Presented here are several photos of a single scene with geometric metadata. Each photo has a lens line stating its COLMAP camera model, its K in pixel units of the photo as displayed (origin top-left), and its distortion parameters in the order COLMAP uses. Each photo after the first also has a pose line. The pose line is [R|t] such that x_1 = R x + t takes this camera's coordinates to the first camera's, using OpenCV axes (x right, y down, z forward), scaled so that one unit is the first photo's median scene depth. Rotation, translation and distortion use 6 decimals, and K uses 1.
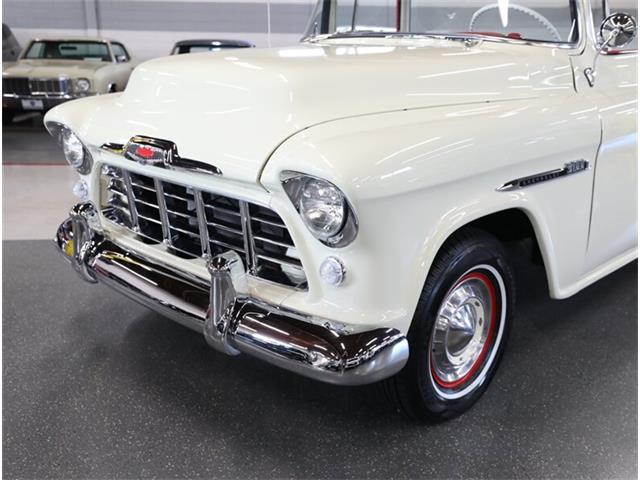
lens RADIAL K [[649.7, 0, 320.0], [0, 649.7, 240.0], [0, 0, 1]] dist [0.047011, -0.014662]
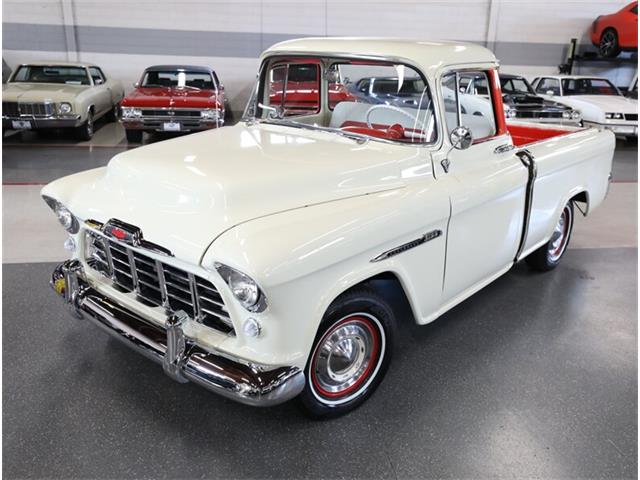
lens RADIAL K [[556.5, 0, 320.0], [0, 556.5, 240.0], [0, 0, 1]] dist [0.000140, 0.011832]
pose [[0.996766, -0.006755, 0.080074, 0.057463], [0.004350, 0.999535, 0.030175, -0.147951], [-0.080240, -0.029729, 0.996332, -0.193902]]
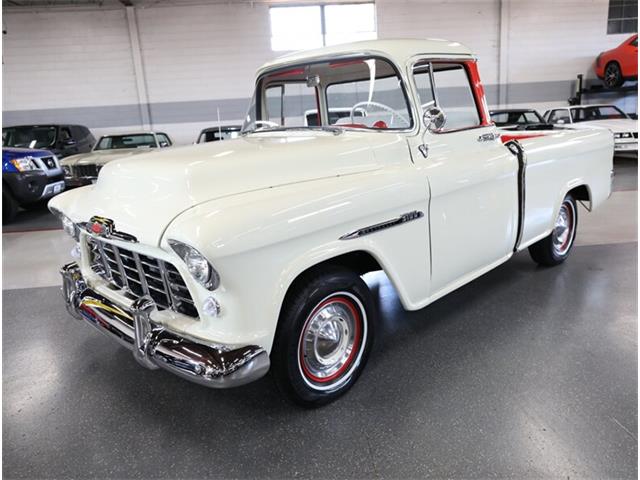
lens RADIAL K [[481.6, 0, 320.0], [0, 481.6, 240.0], [0, 0, 1]] dist [-0.001555, -0.002178]
pose [[0.997725, -0.064215, -0.020539, 0.229864], [0.063158, 0.996823, -0.048530, -0.025093], [0.023590, 0.047122, 0.998611, -0.038157]]
